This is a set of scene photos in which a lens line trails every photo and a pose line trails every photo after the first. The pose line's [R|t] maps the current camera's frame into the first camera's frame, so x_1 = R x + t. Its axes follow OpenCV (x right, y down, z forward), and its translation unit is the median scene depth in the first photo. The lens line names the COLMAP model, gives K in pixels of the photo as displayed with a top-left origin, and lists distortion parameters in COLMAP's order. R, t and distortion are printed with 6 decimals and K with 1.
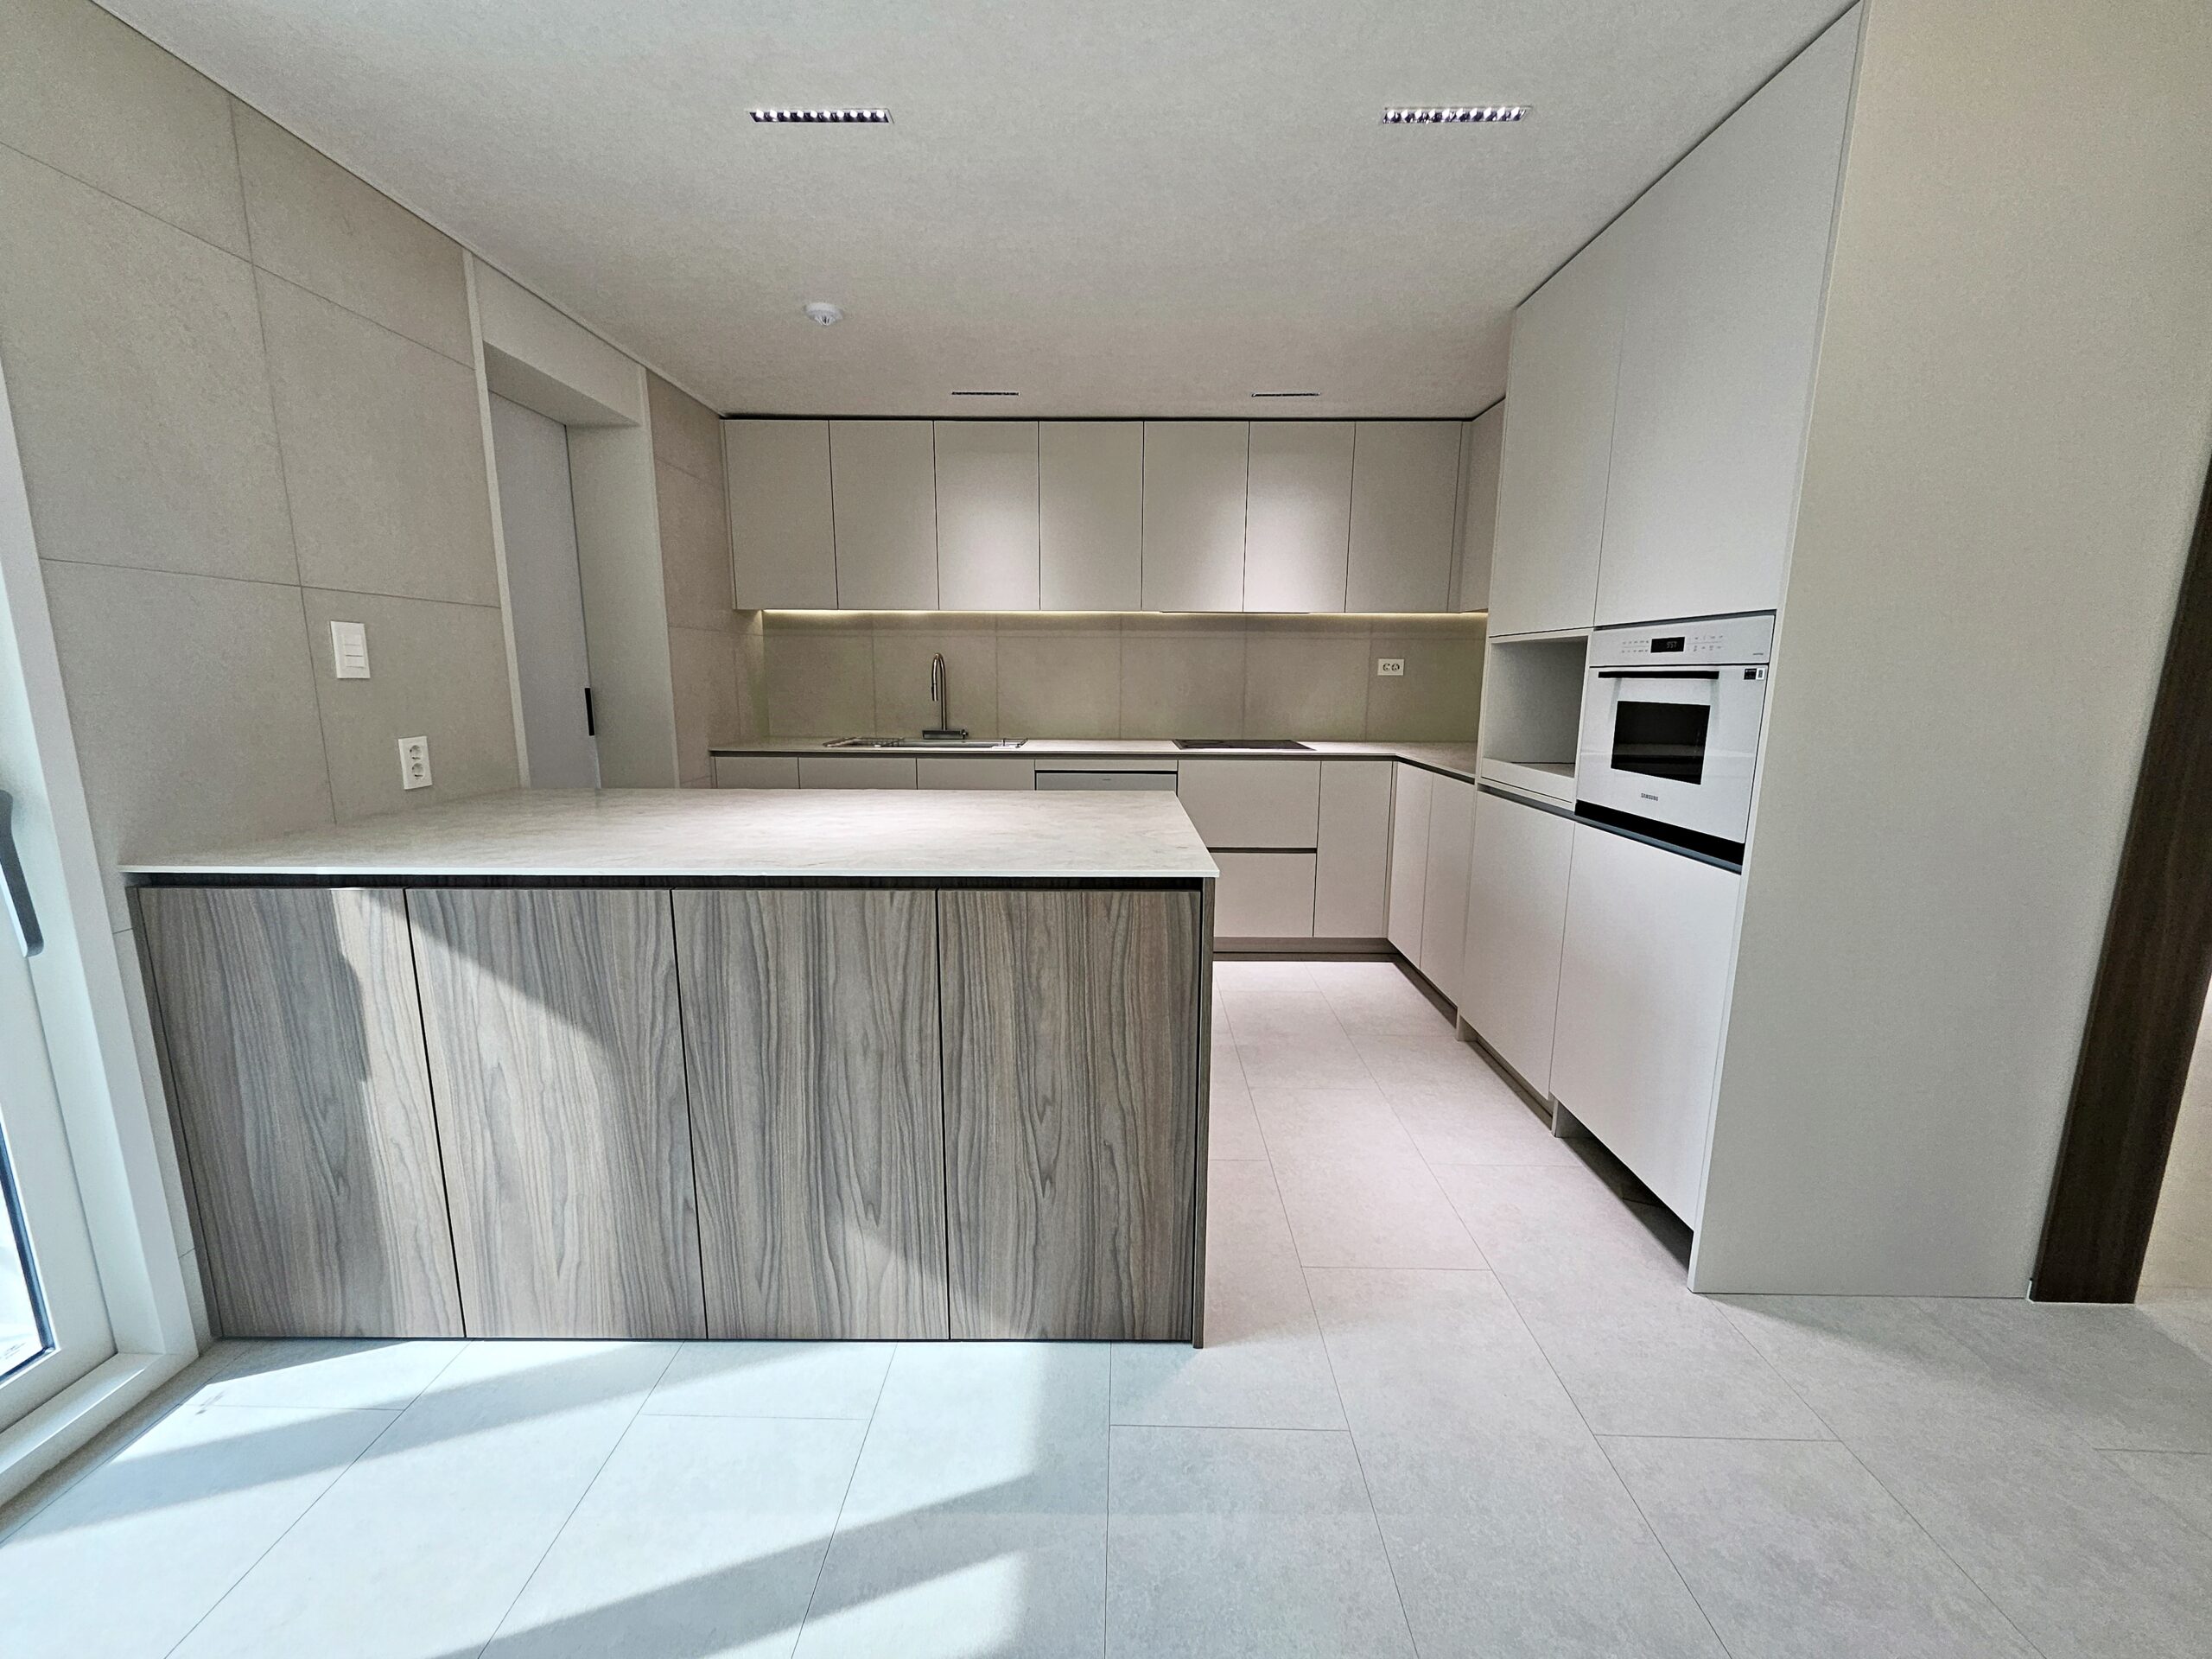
lens RADIAL K [[863.9, 0, 1106.0], [0, 863.9, 829.5], [0, 0, 1]] dist [0.009718, -0.003039]
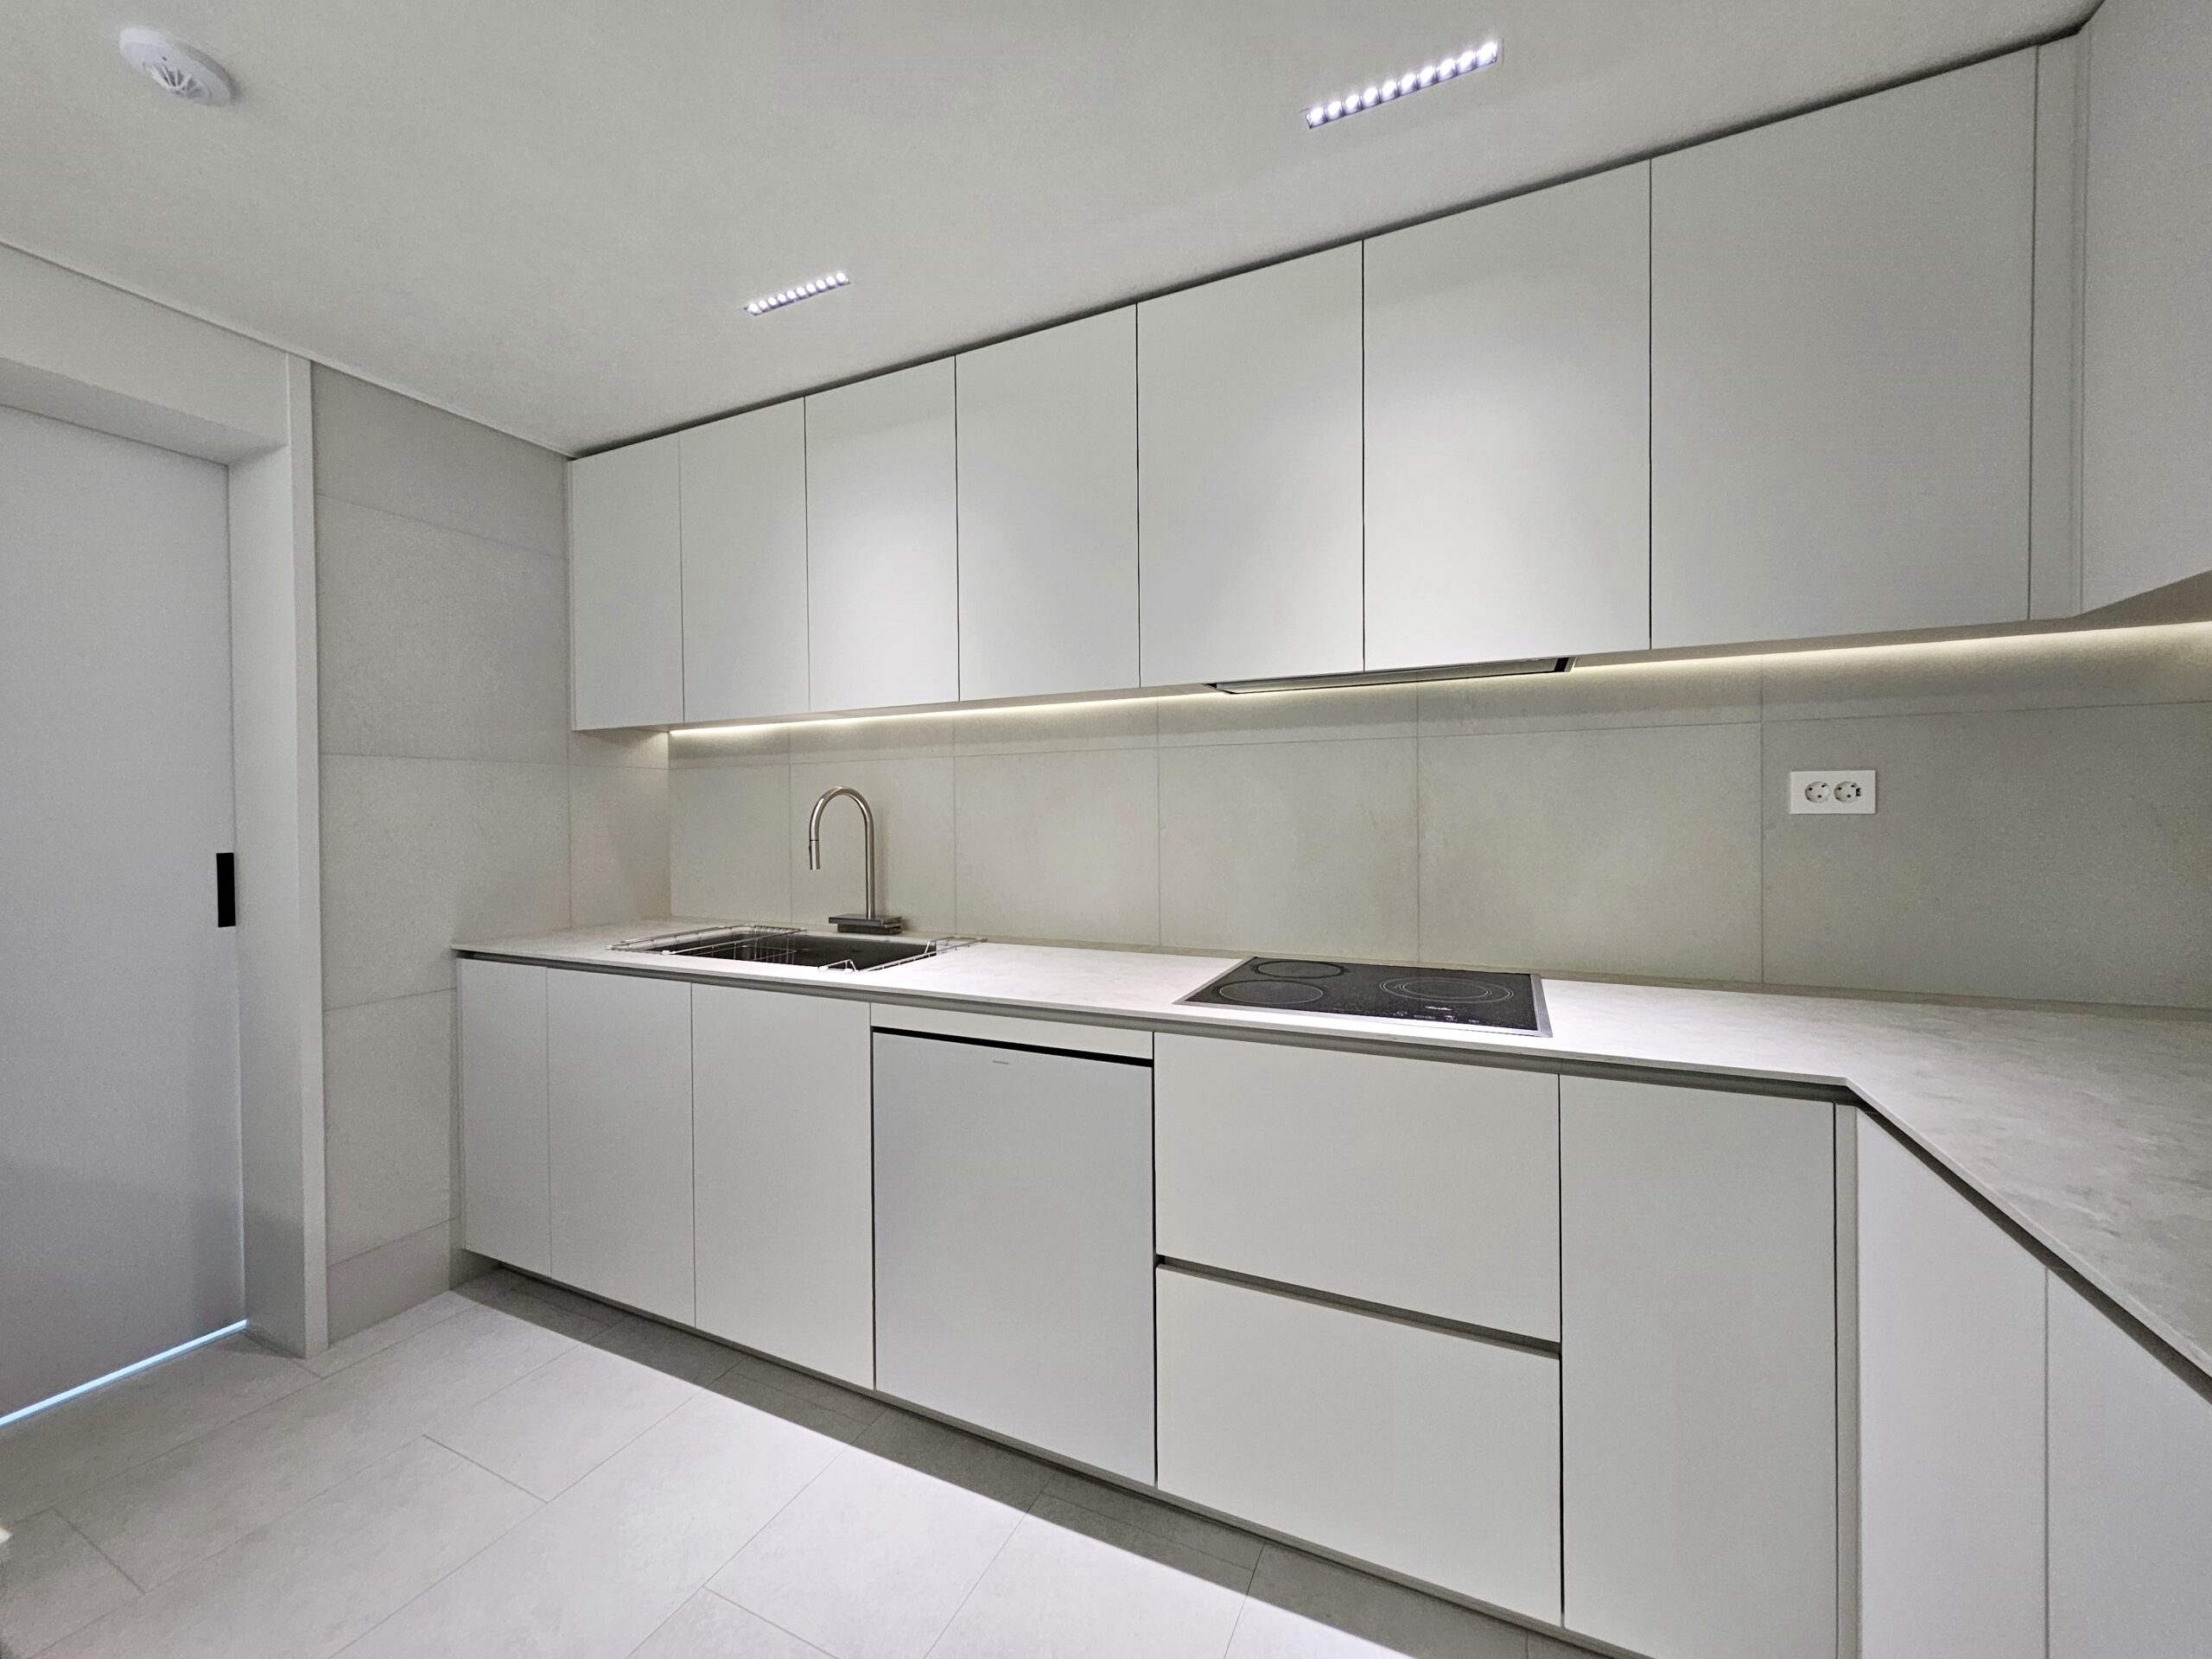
lens RADIAL K [[863.9, 0, 1106.0], [0, 863.9, 829.5], [0, 0, 1]] dist [0.009718, -0.003039]
pose [[0.911992, -0.007115, -0.410146, 0.222966], [-0.057395, 0.987801, -0.144758, -0.112189], [0.406173, 0.155558, 0.900458, 0.606411]]
